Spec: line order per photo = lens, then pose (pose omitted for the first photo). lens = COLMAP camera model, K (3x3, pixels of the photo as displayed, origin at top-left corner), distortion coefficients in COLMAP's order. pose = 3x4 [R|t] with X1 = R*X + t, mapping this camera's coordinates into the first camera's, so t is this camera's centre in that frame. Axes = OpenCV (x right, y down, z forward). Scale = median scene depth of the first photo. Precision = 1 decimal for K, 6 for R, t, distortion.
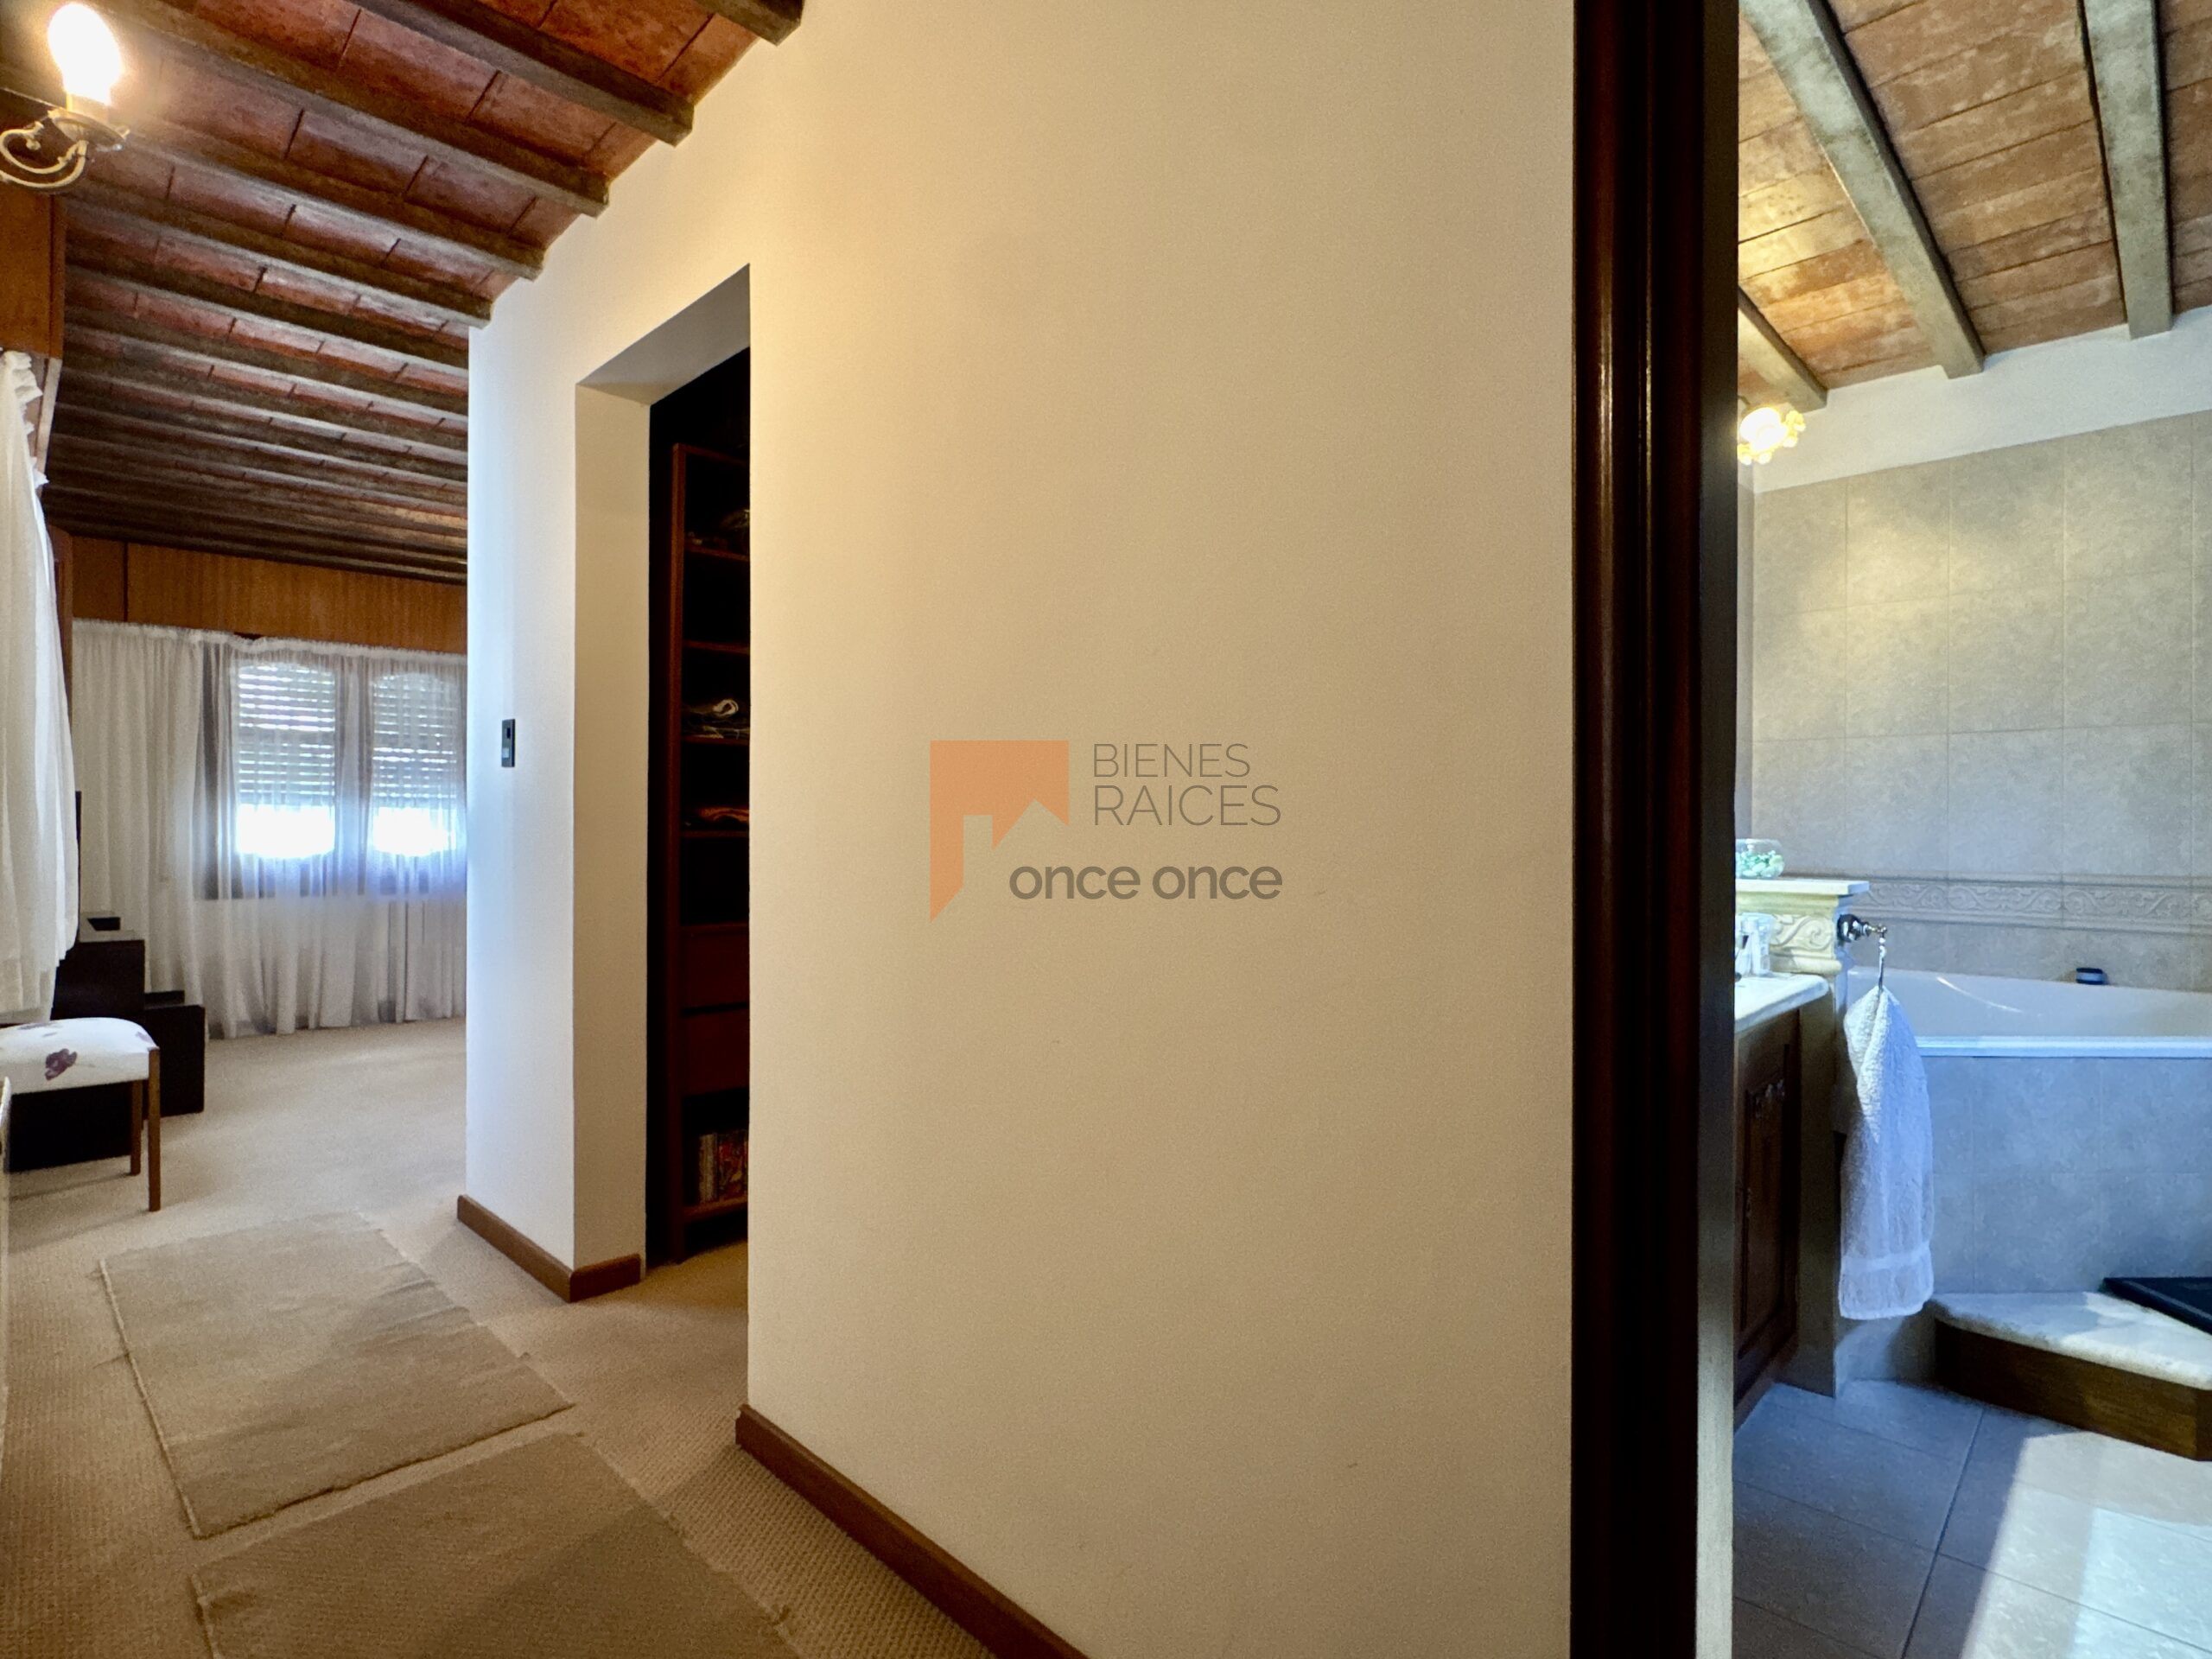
lens RADIAL K [[1110.0, 0, 1098.8], [0, 1110.0, 830.1], [0, 0, 1]] dist [-0.002666, -0.000695]
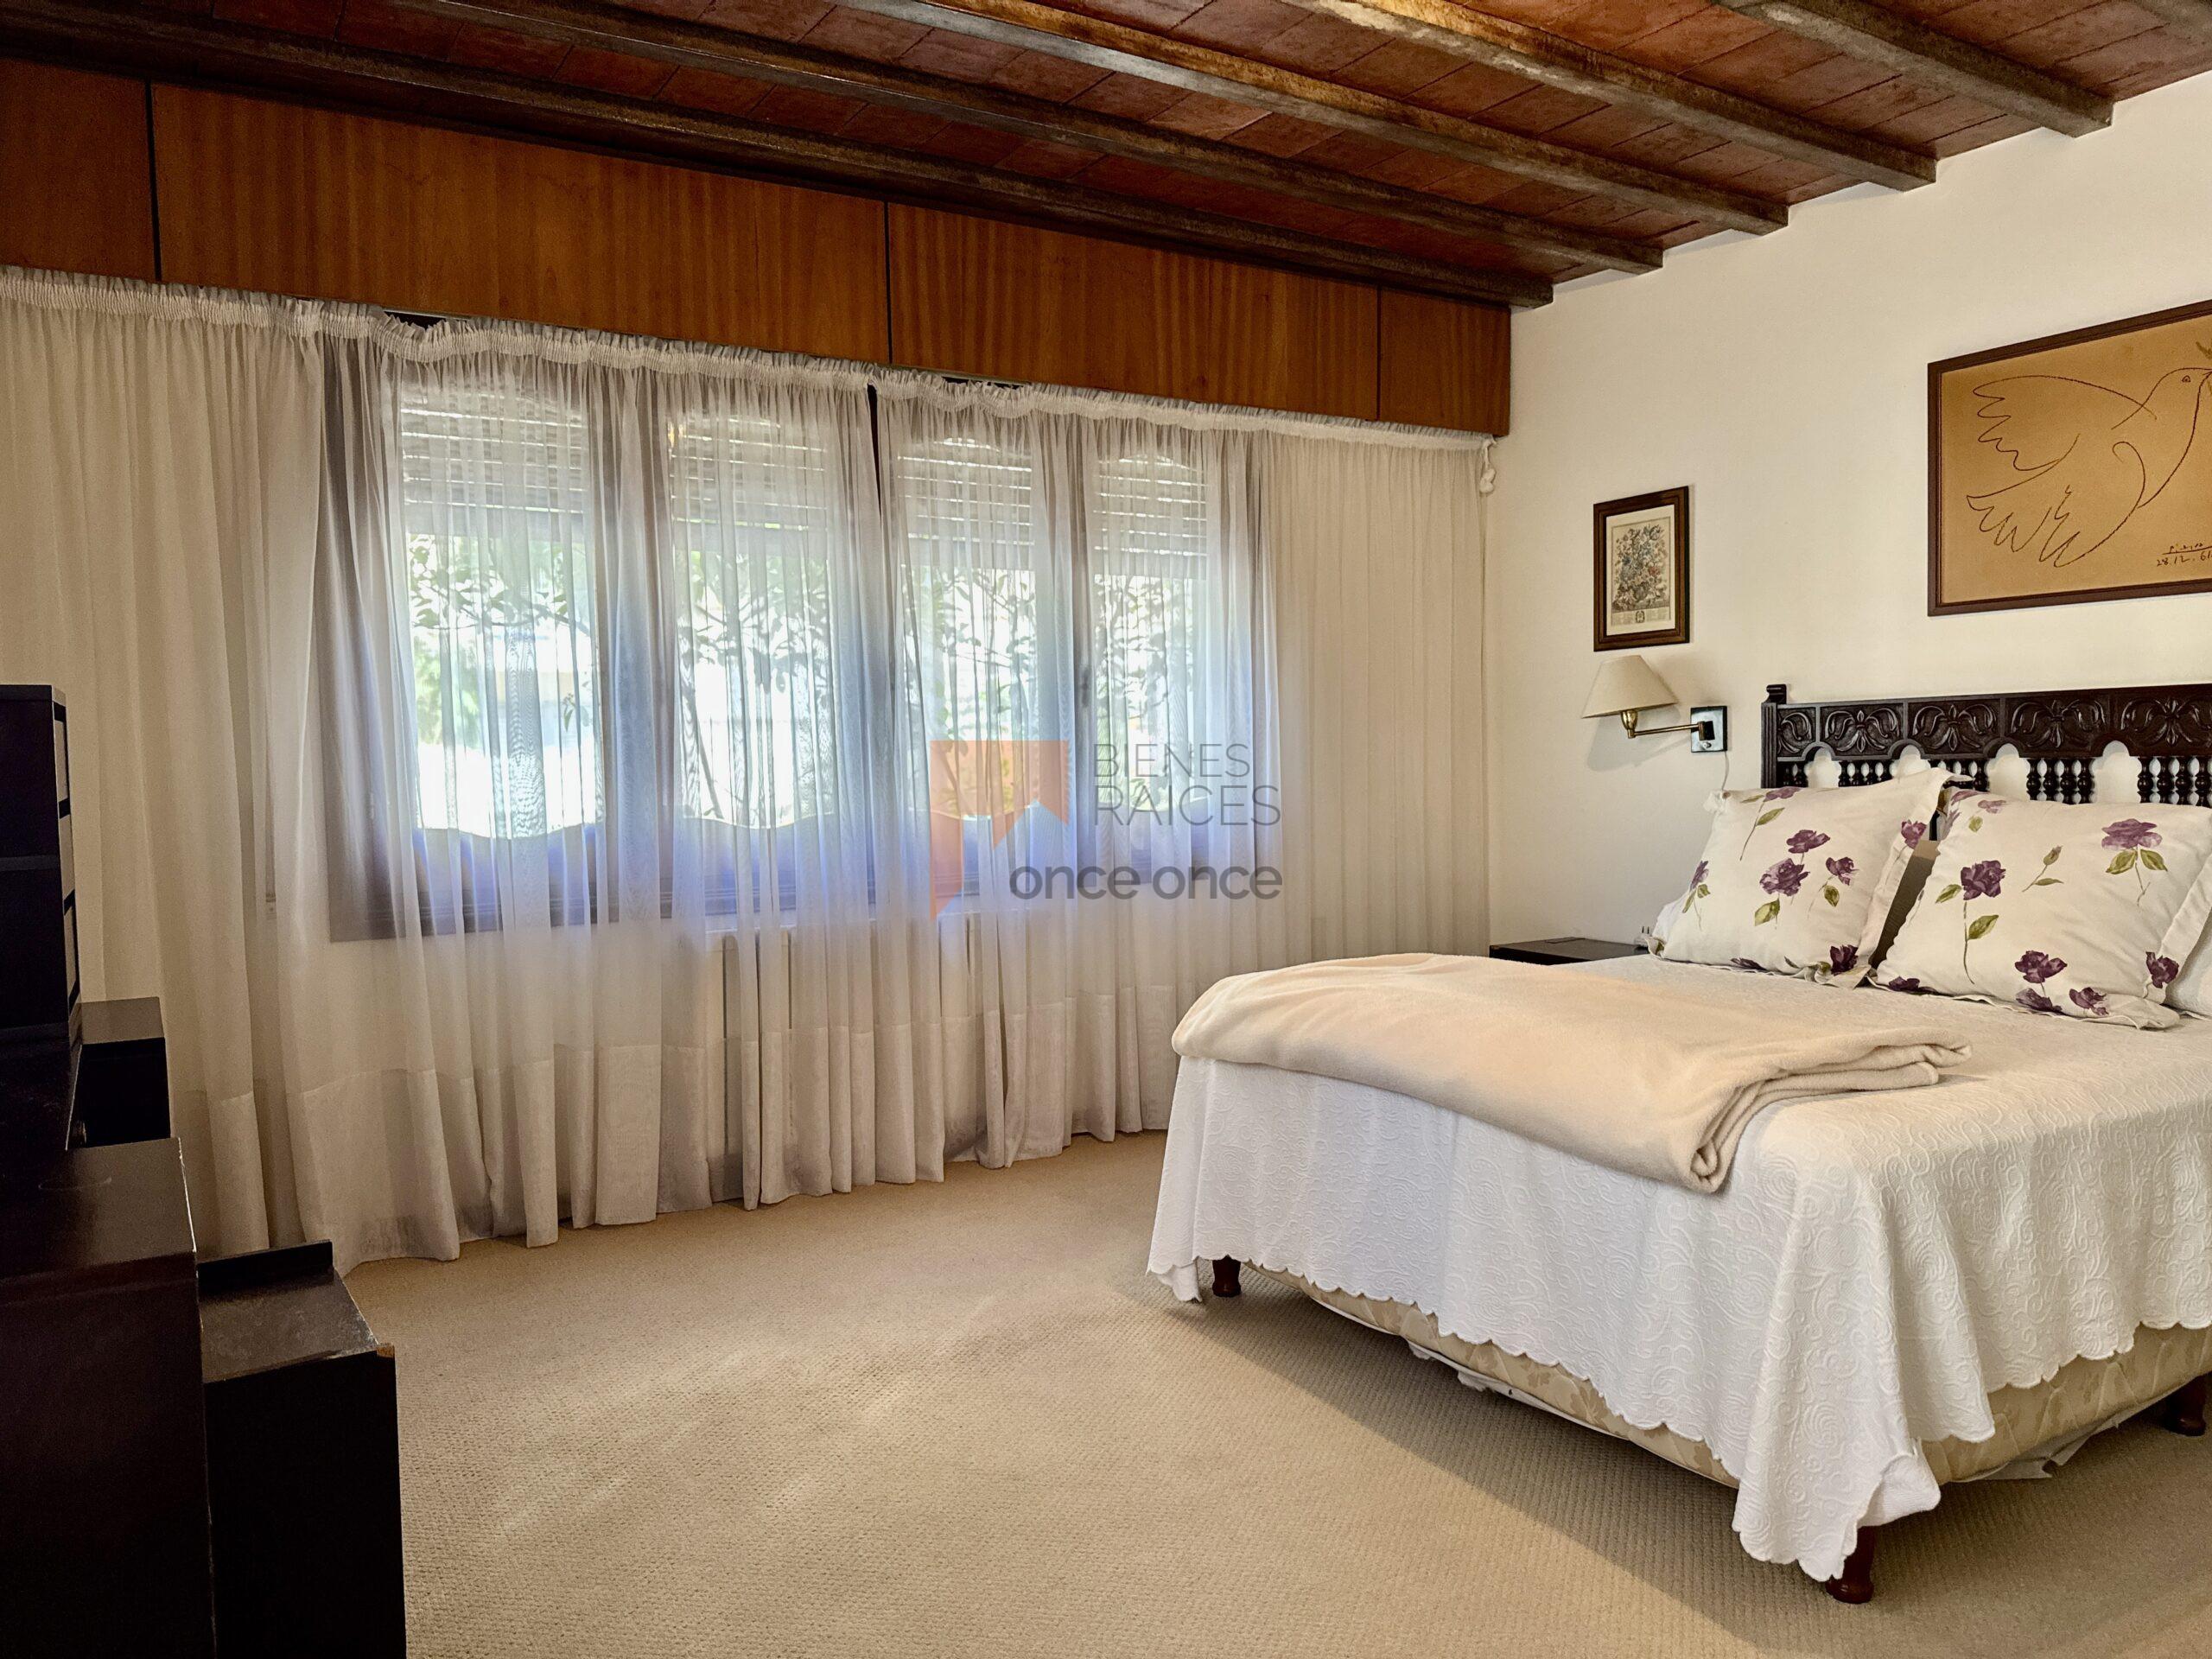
lens RADIAL K [[1535.9, 0, 1084.3], [0, 1535.9, 833.3], [0, 0, 1]] dist [0.036105, -0.040325]
pose [[0.970156, -0.011152, -0.242225, -0.370130], [0.022099, 0.998851, 0.042522, 0.003387], [0.241472, -0.046606, 0.969288, 0.469152]]
